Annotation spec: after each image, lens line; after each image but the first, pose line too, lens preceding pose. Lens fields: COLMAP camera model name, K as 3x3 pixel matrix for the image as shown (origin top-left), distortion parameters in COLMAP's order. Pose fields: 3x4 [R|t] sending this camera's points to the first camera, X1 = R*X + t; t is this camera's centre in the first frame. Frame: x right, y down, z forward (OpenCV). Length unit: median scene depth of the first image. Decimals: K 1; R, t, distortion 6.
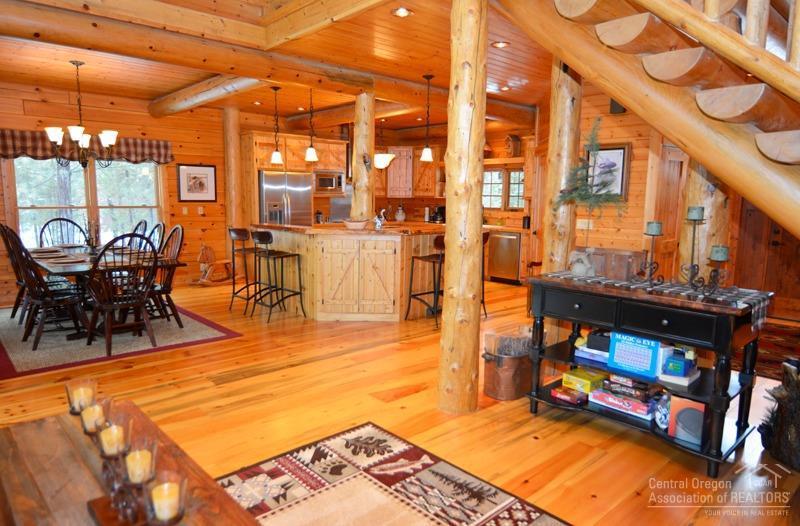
lens RADIAL K [[501.0, 0, 400.0], [0, 501.0, 263.0], [0, 0, 1]] dist [-0.001426, 0.001787]
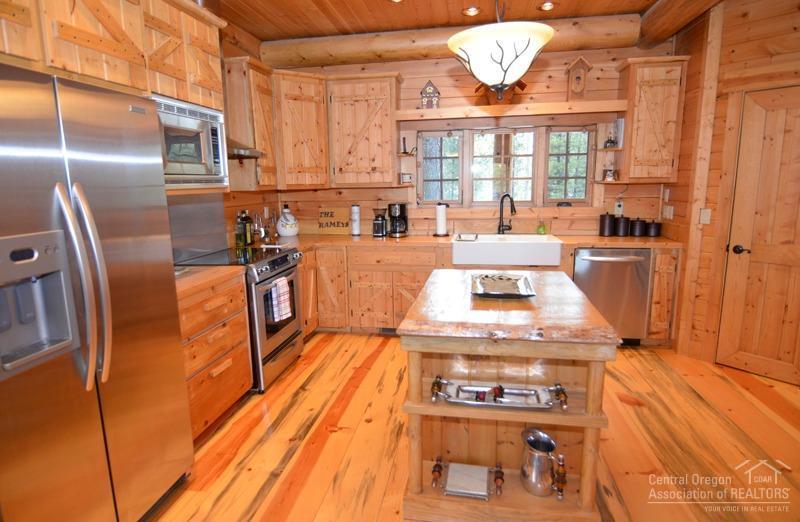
lens RADIAL K [[448.9, 0, 400.0], [0, 448.9, 261.0], [0, 0, 1]] dist [0.000564, 0.000072]
pose [[0.795671, -0.121400, 0.593439, -0.212106], [0.105282, 0.992515, 0.061878, -0.092301], [-0.596510, 0.013244, 0.802497, 0.710784]]
